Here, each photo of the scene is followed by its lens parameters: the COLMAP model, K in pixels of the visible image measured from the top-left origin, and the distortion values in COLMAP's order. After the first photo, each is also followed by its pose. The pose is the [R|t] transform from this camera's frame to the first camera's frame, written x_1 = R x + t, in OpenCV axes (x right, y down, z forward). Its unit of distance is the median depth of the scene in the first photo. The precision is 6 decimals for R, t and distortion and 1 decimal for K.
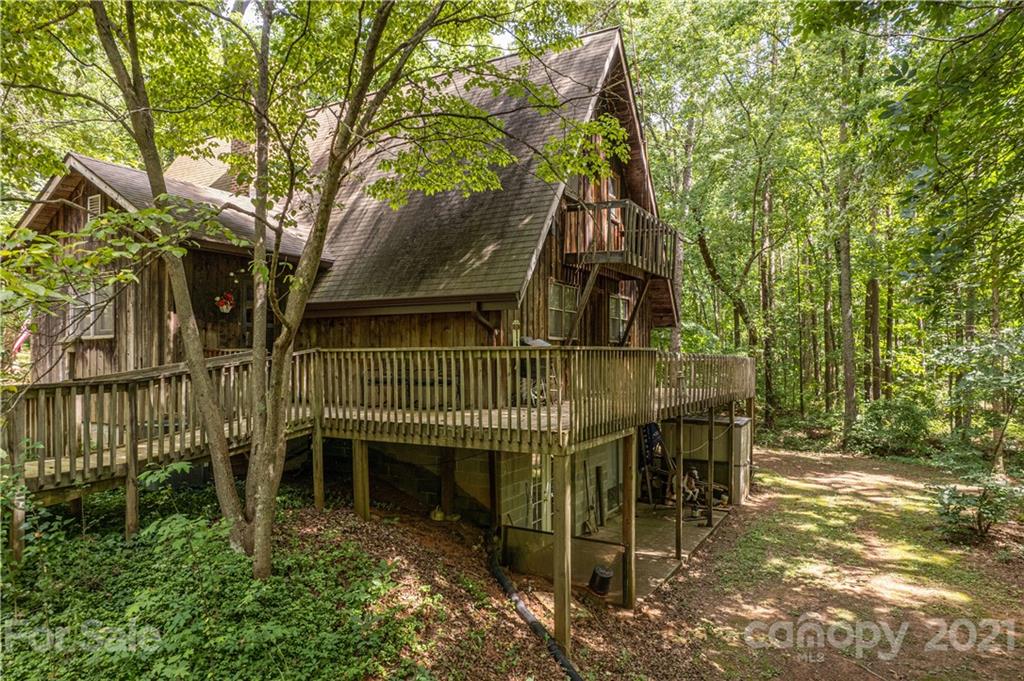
lens RADIAL K [[663.3, 0, 514.6], [0, 663.3, 358.9], [0, 0, 1]] dist [-0.004932, -0.000477]
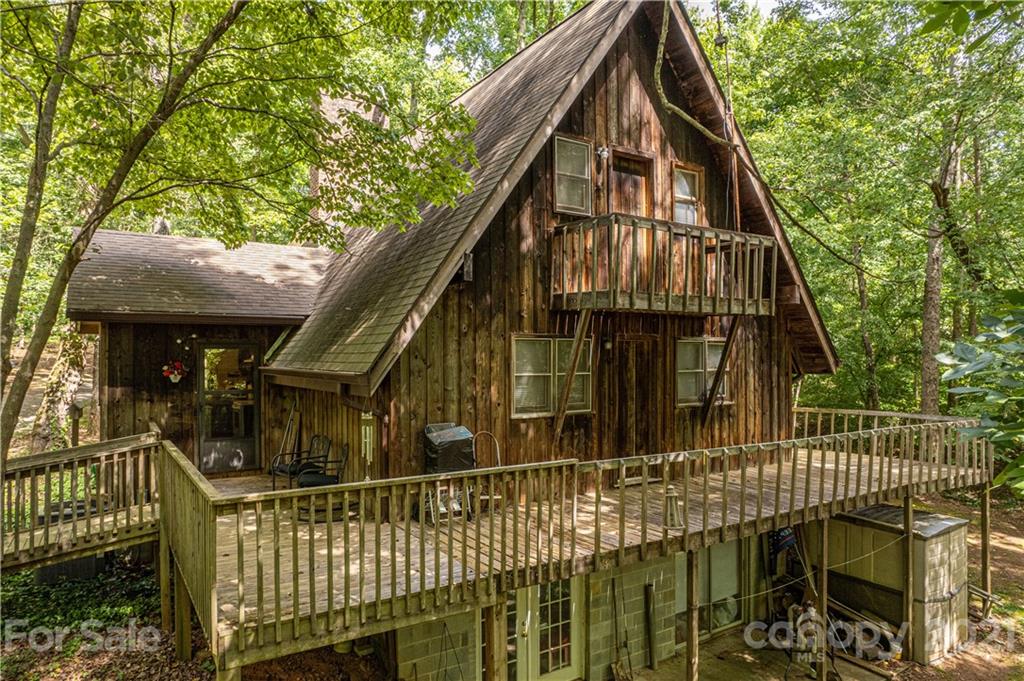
lens RADIAL K [[663.3, 0, 514.6], [0, 663.3, 358.9], [0, 0, 1]] dist [-0.004932, -0.000477]
pose [[0.890988, -0.005116, -0.453999, 0.410202], [0.001749, 0.999968, -0.007836, -0.093750], [0.454024, 0.006188, 0.890968, 0.381783]]
